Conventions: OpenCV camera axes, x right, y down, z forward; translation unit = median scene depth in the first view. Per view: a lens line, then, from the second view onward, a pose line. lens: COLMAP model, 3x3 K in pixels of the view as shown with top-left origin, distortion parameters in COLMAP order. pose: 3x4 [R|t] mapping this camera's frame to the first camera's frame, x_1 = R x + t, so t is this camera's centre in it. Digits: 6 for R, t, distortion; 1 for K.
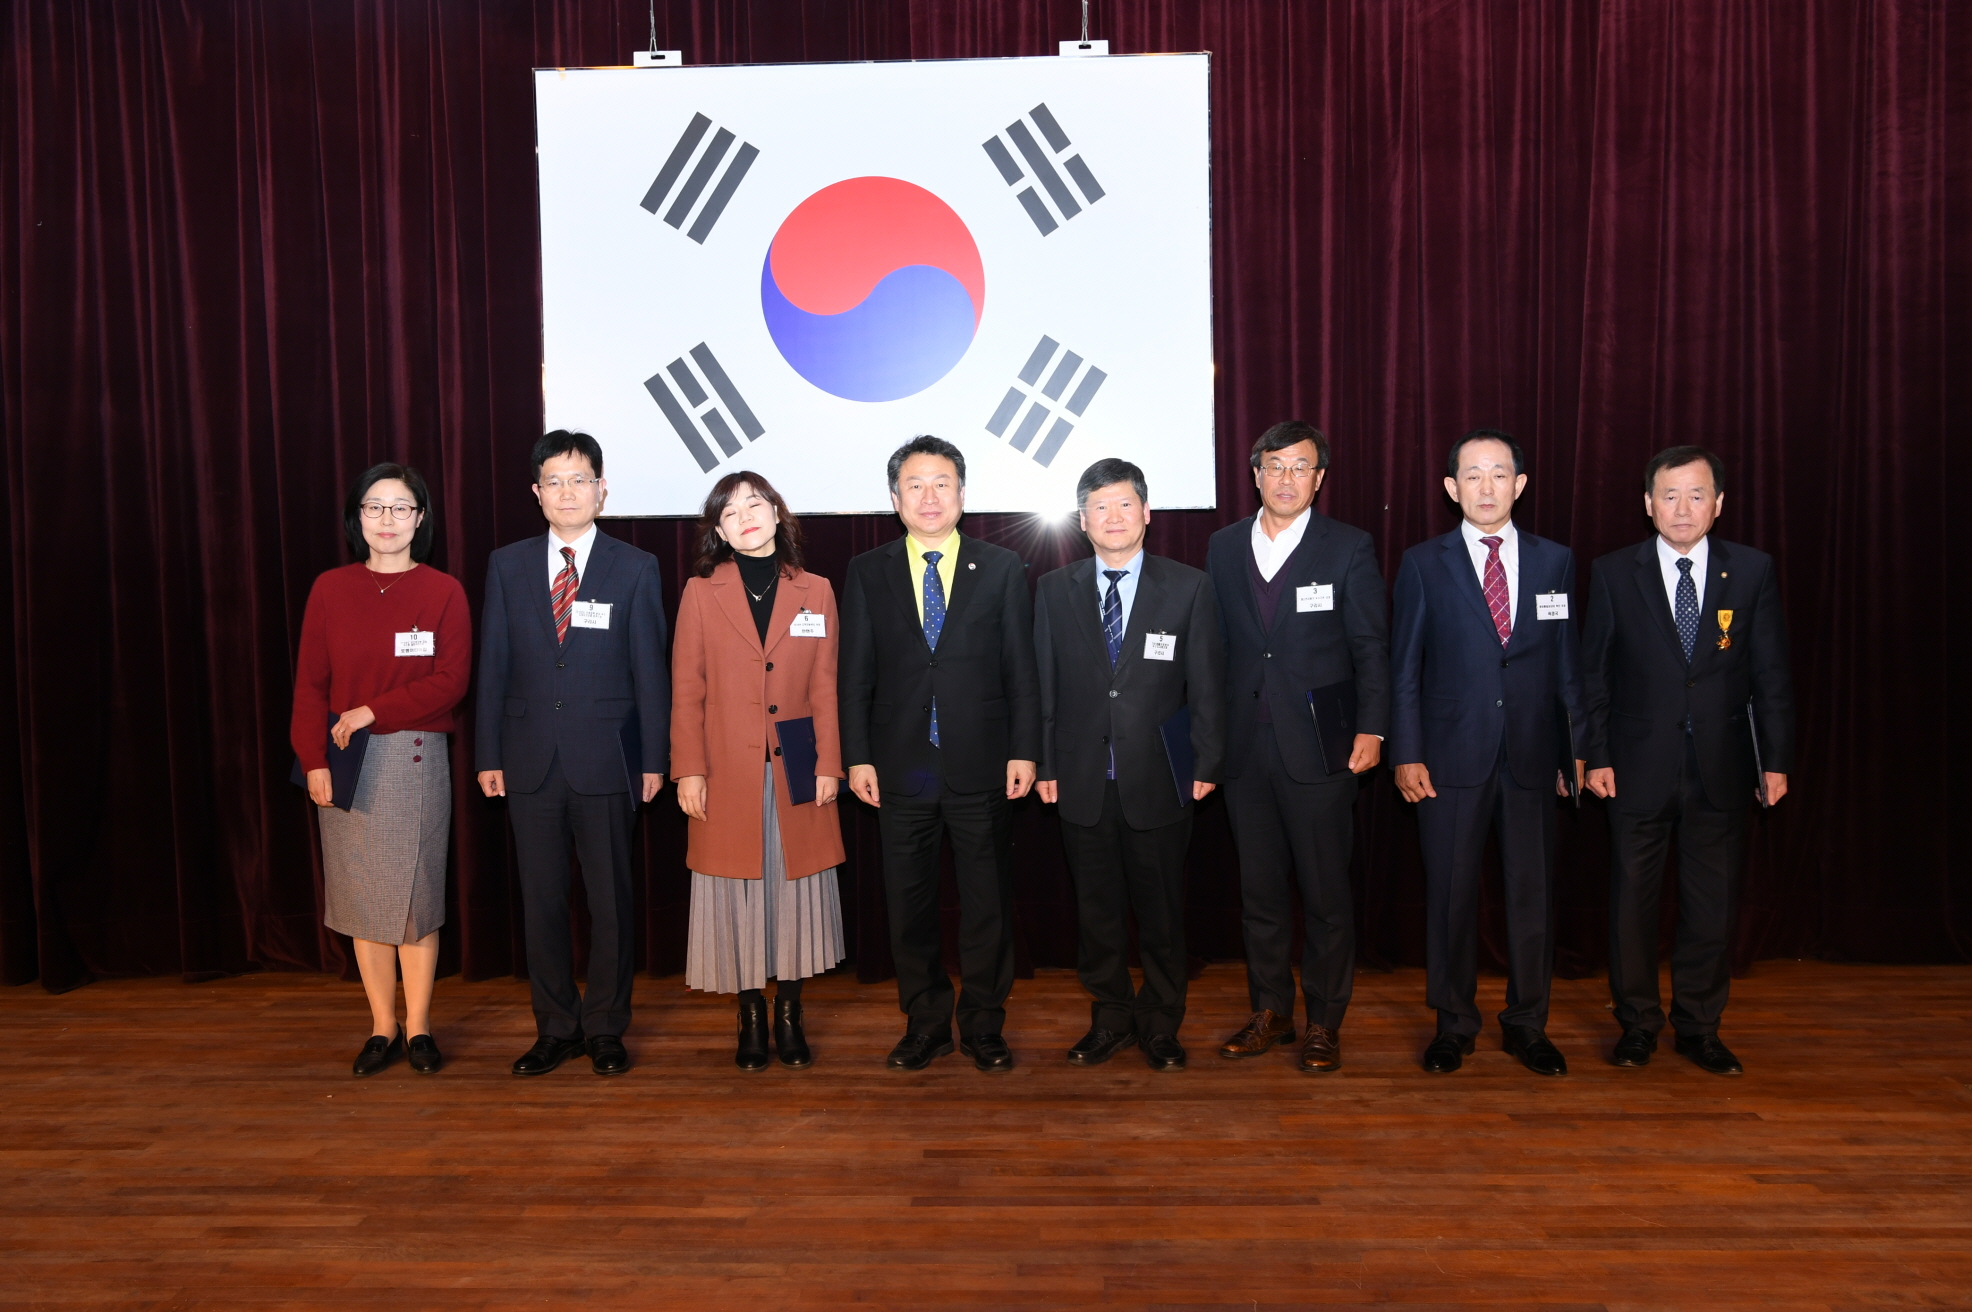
lens RADIAL K [[1768.3, 0, 986.0], [0, 1768.3, 656.0], [0, 0, 1]] dist [-0.031881, 0.068459]
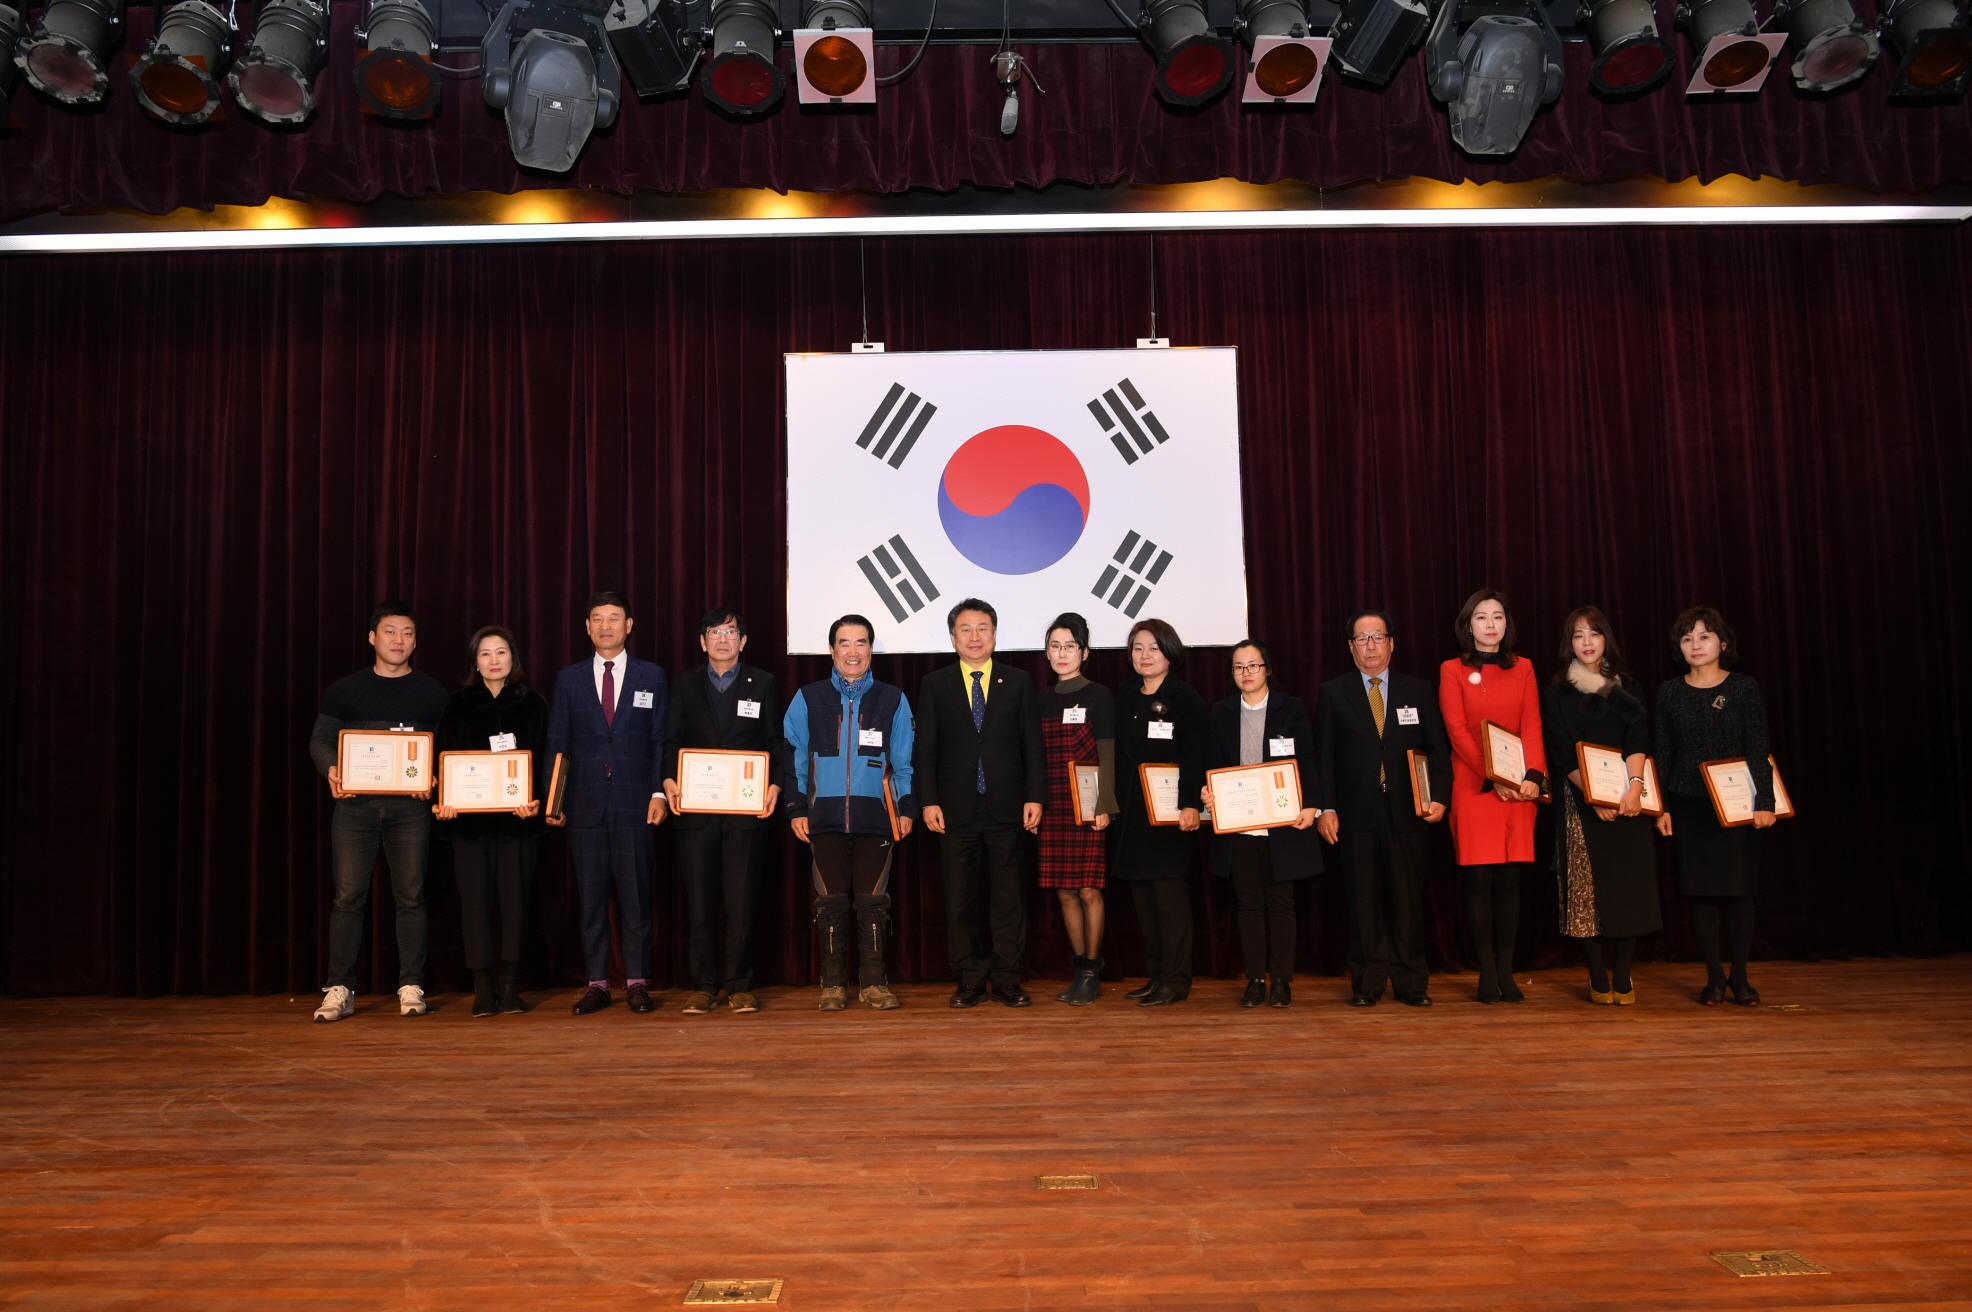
lens RADIAL K [[1576.2, 0, 981.1], [0, 1576.2, 650.5], [0, 0, 1]] dist [-0.057313, 0.034849]
pose [[0.999154, -0.001321, 0.041115, -0.145353], [0.007012, 0.990327, -0.138576, 0.099607], [-0.040534, 0.138747, 0.989498, -0.284595]]
